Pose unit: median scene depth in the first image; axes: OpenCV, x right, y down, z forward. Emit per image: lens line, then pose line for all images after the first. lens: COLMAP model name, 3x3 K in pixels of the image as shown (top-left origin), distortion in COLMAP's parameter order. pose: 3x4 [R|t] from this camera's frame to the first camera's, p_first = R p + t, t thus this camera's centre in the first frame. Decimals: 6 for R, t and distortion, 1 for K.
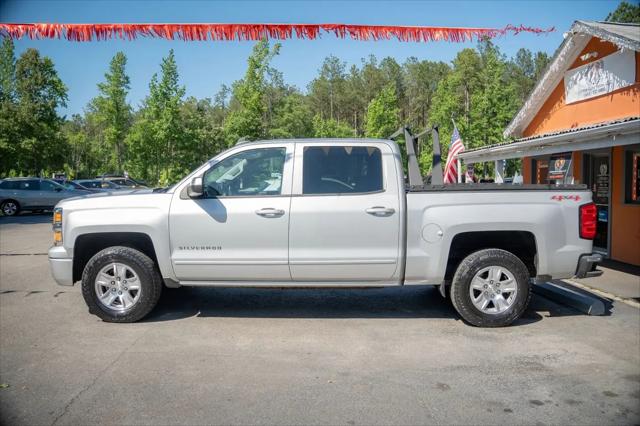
lens RADIAL K [[505.5, 0, 320.0], [0, 505.5, 213.0], [0, 0, 1]] dist [-0.212493, 0.124994]
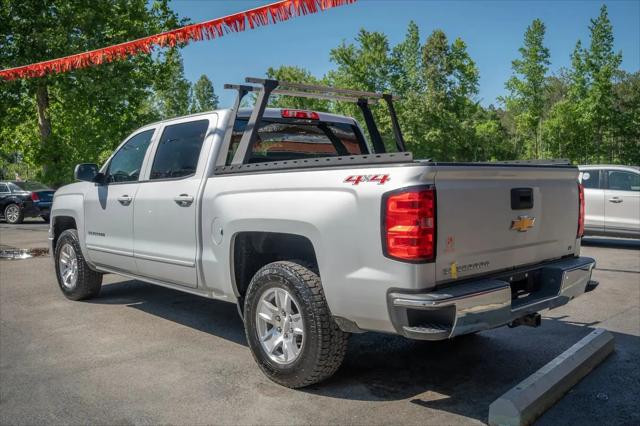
lens RADIAL K [[598.9, 0, 320.0], [0, 598.9, 213.0], [0, 0, 1]] dist [-0.084097, 0.017143]
pose [[0.691602, 0.029066, -0.721694, 0.465668], [-0.032239, 0.999436, 0.009358, 0.000835], [0.721559, 0.016794, 0.692149, 0.244127]]
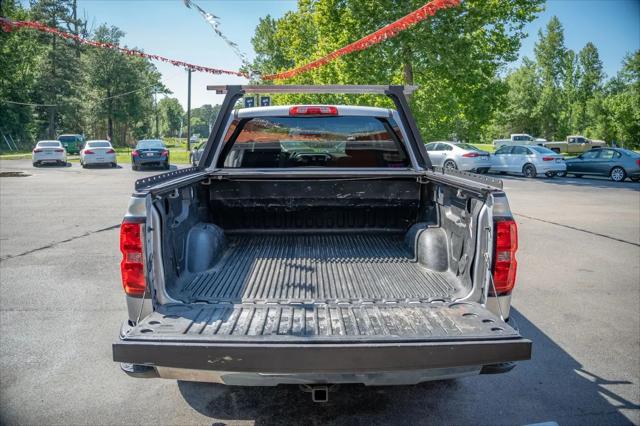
lens RADIAL K [[505.5, 0, 320.0], [0, 505.5, 213.0], [0, 0, 1]] dist [-0.212493, 0.124994]
pose [[0.057523, 0.151218, -0.986825, 0.518778], [-0.065342, 0.986913, 0.147423, -0.054509], [0.996204, 0.056001, 0.066651, 0.566886]]
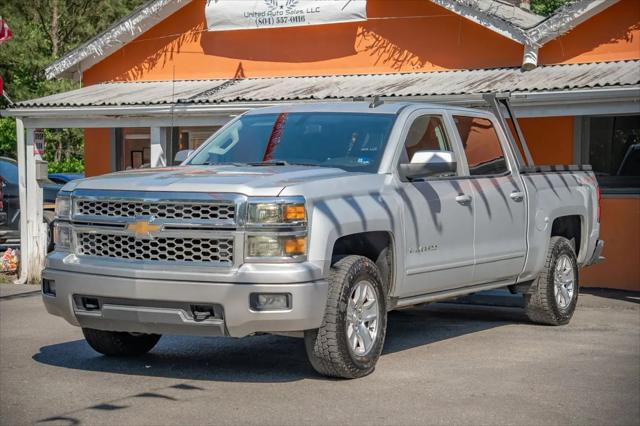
lens RADIAL K [[1277.2, 0, 320.0], [0, 1277.2, 213.0], [0, 0, 1]] dist [0.540259, 0.119344]
pose [[0.476881, -0.021265, 0.878711, -0.960566], [0.047357, 0.998877, -0.001527, 0.006459], [-0.877691, 0.042342, 0.477352, 0.122257]]
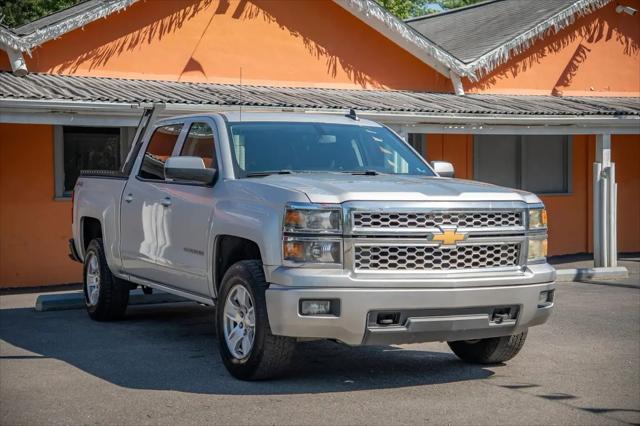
lens RADIAL K [[1072.3, 0, 323.3], [0, 1072.3, 214.5], [0, 0, 1]] dist [0.382501, 0.114788]
pose [[-0.471107, -0.030169, 0.881560, -0.865377], [0.051457, 0.996773, 0.061611, -0.051075], [-0.880574, 0.074387, -0.468035, 0.991729]]
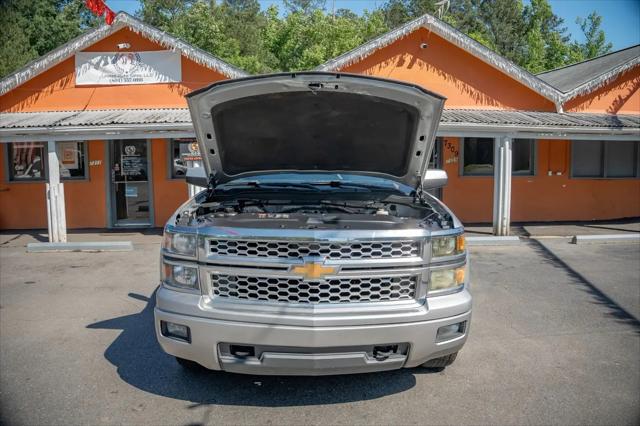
lens RADIAL K [[505.5, 0, 320.0], [0, 505.5, 213.0], [0, 0, 1]] dist [-0.212493, 0.124994]
pose [[-0.054037, -0.116986, 0.991662, -0.582953], [0.058447, 0.991040, 0.120097, -0.056990], [-0.996827, 0.064449, -0.046715, 0.613172]]
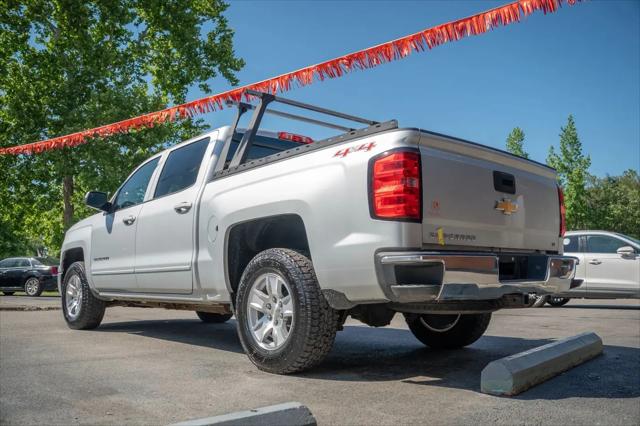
lens RADIAL K [[554.1, 0, 320.0], [0, 554.1, 213.0], [0, 0, 1]] dist [-0.106176, 0.006390]
pose [[0.690358, -0.092152, -0.717575, 0.456473], [-0.036921, 0.986075, -0.162154, 0.071422], [0.722526, 0.138438, 0.677342, 0.265524]]
